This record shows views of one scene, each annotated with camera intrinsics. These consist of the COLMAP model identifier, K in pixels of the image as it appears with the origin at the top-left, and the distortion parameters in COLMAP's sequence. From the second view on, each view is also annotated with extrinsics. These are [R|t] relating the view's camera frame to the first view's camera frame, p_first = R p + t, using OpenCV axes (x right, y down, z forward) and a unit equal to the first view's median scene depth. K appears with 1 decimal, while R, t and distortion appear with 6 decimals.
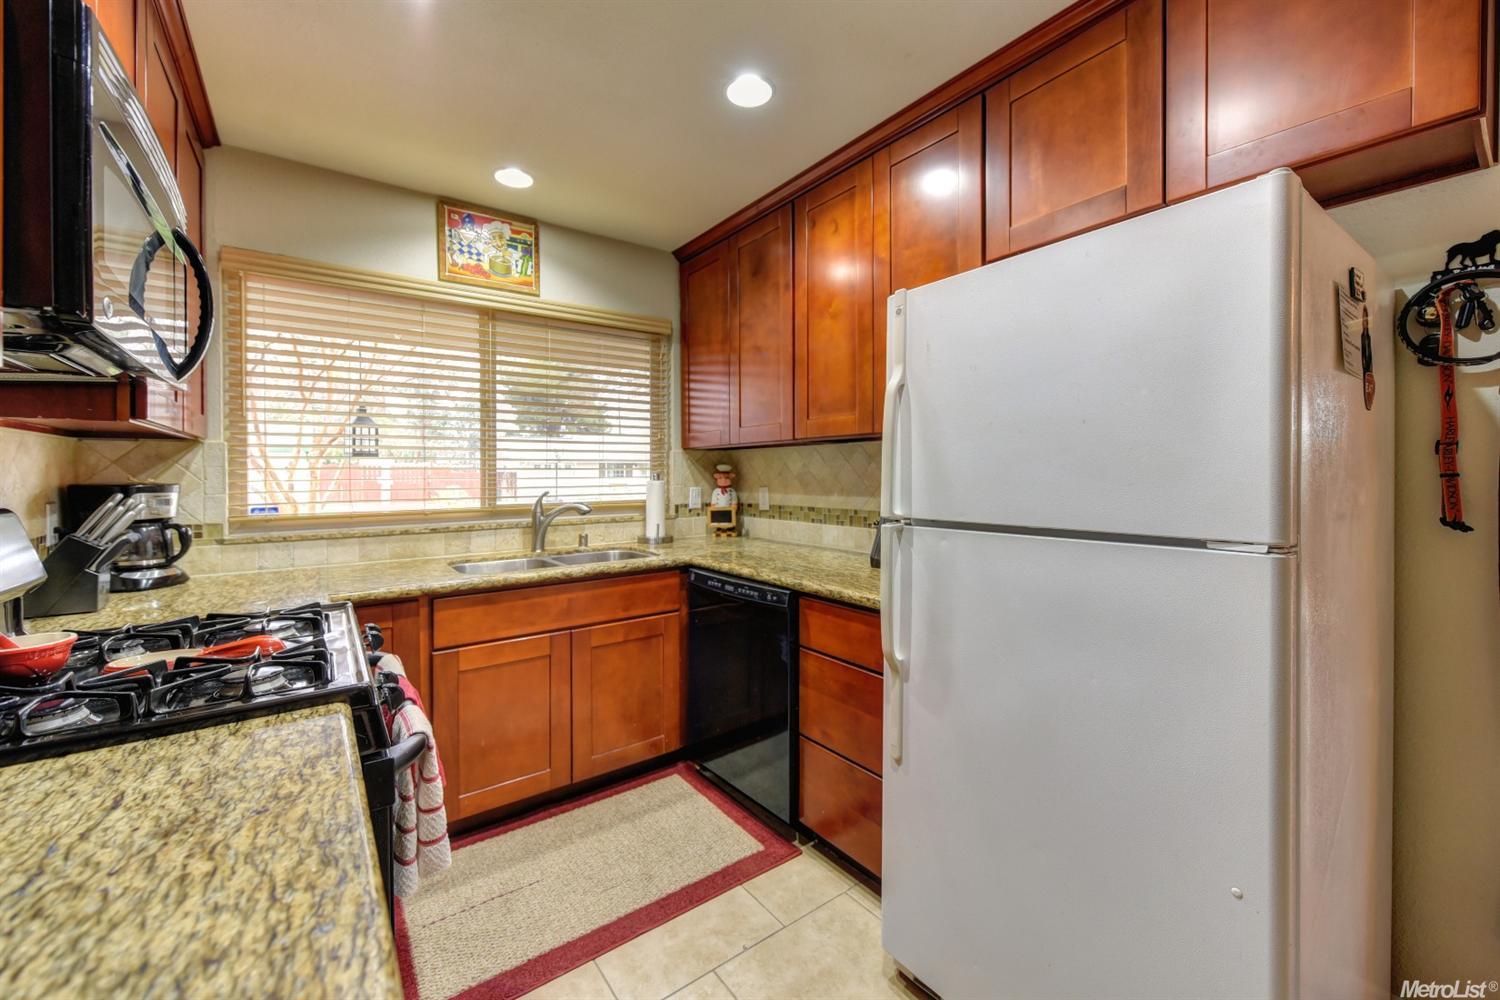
lens RADIAL K [[586.9, 0, 742.9], [0, 586.9, 482.9], [0, 0, 1]] dist [0.003531, -0.001631]
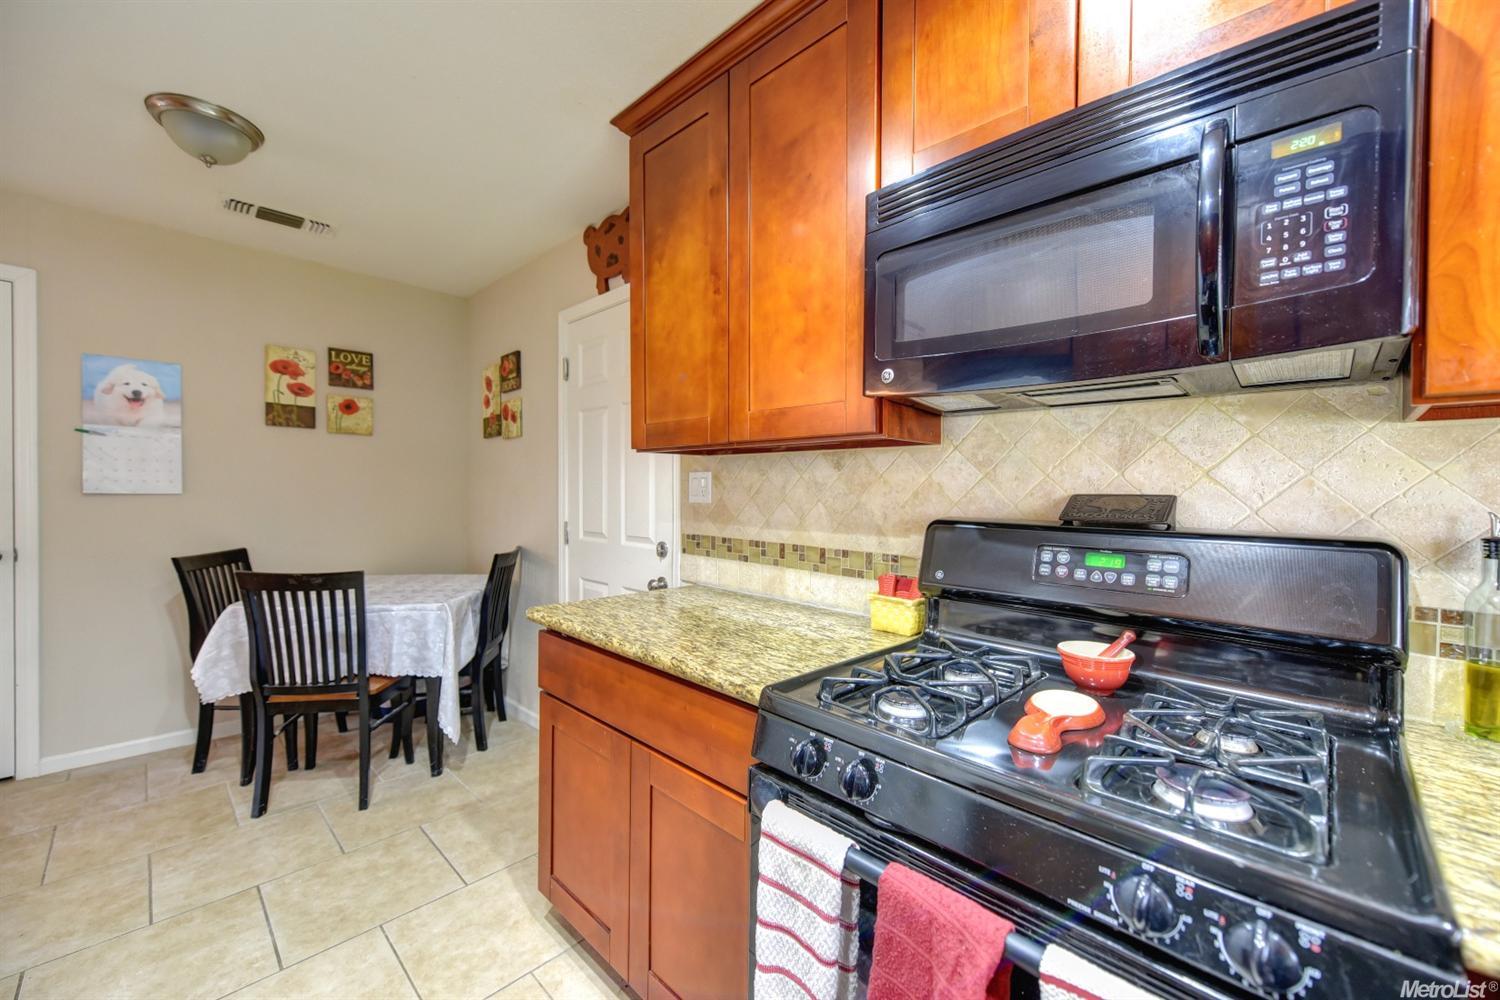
lens RADIAL K [[586.9, 0, 760.4], [0, 586.9, 492.1], [0, 0, 1]] dist [0.003531, -0.001631]
pose [[-0.984875, -0.008508, -0.173059, -0.172714], [-0.012259, 0.999712, 0.020615, -0.012349], [0.172834, 0.022425, -0.984696, 0.783009]]
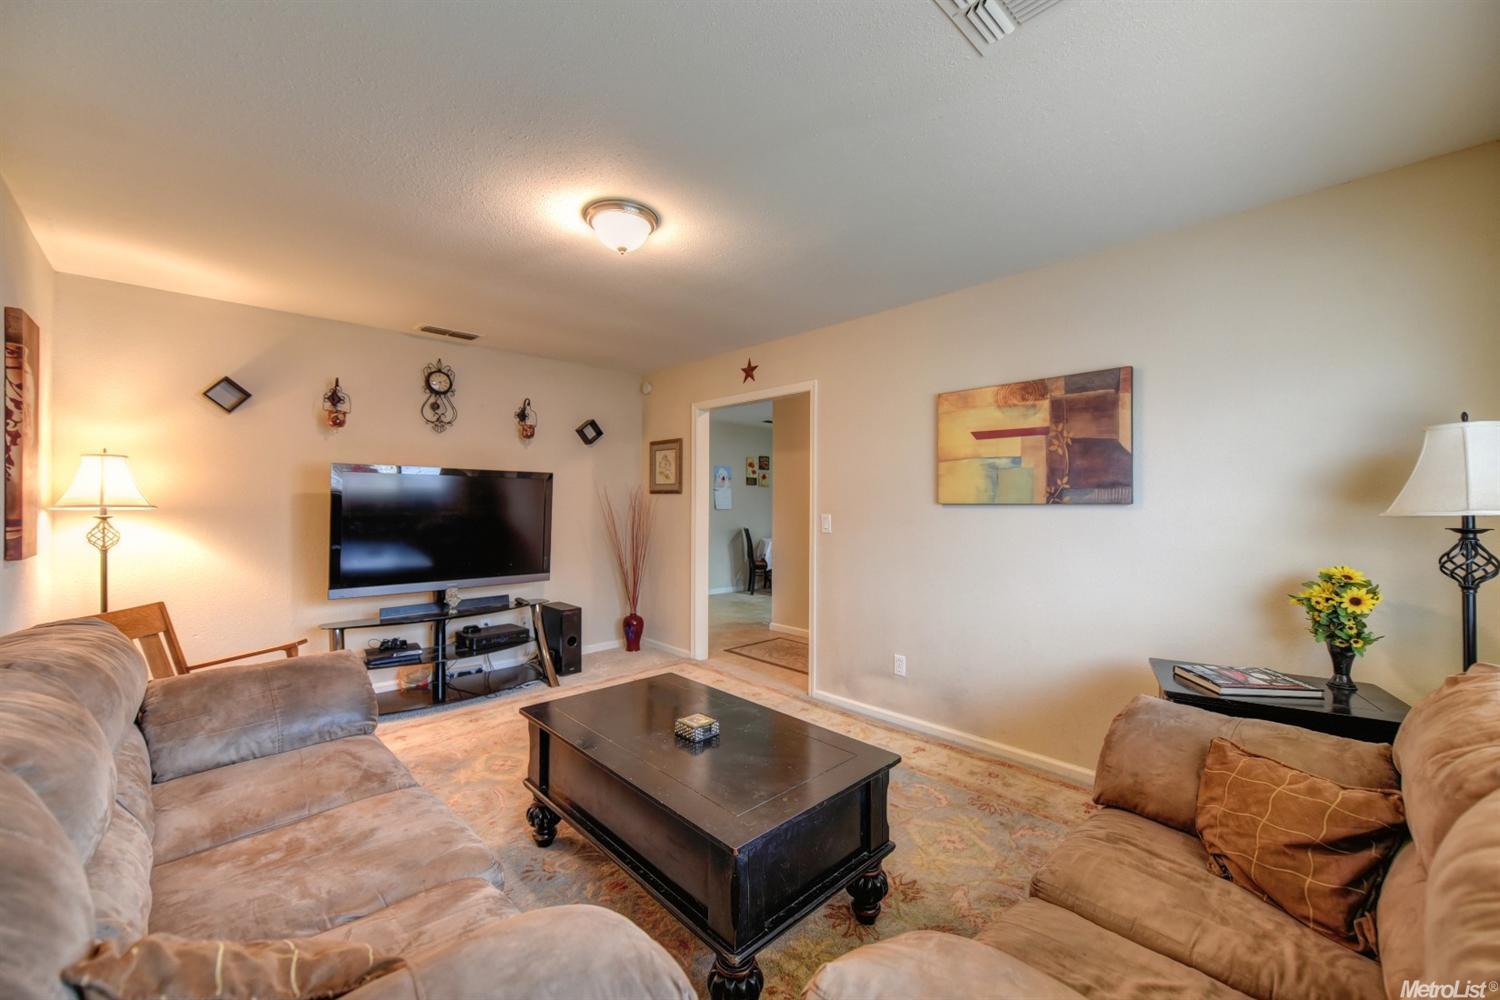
lens RADIAL K [[586.9, 0, 750.7], [0, 586.9, 497.9], [0, 0, 1]] dist [0.003531, -0.001631]
pose [[-0.990730, -0.001282, -0.135841, 1.089043], [-0.002504, 0.999958, 0.008819, -0.067920], [0.135824, 0.009078, -0.990691, 2.914747]]
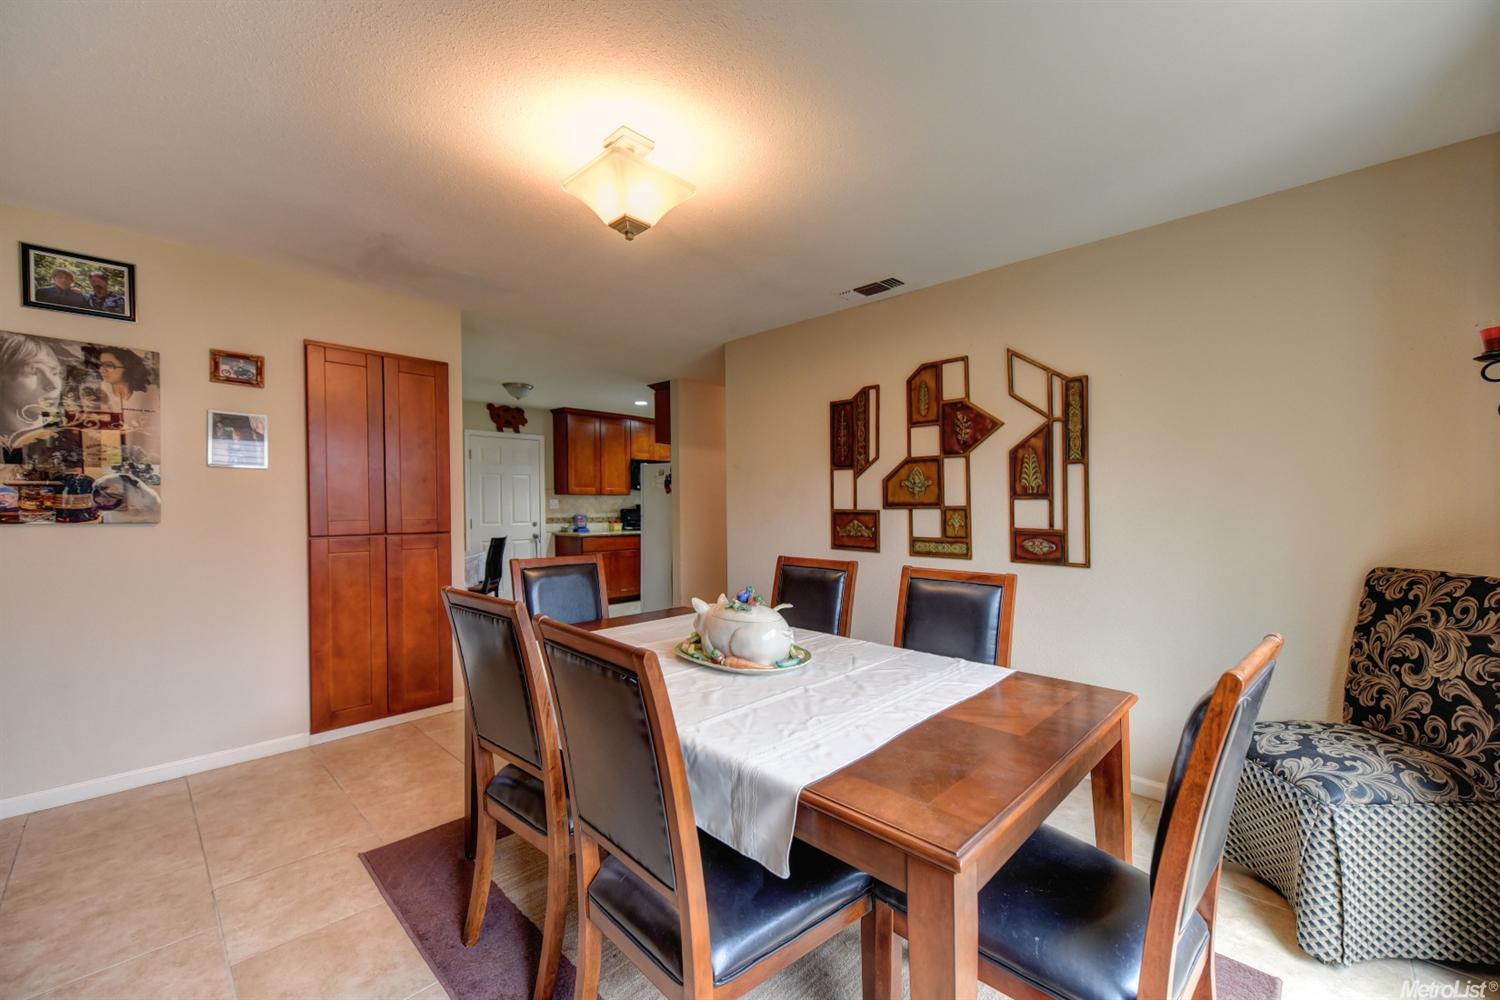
lens RADIAL K [[586.9, 0, 770.2], [0, 586.9, 526.1], [0, 0, 1]] dist [0.003531, -0.001631]
pose [[0.195025, 0.043814, -0.979819, 2.972600], [-0.013462, 0.999027, 0.041993, -0.028568], [0.980706, 0.005000, 0.195425, 0.410985]]
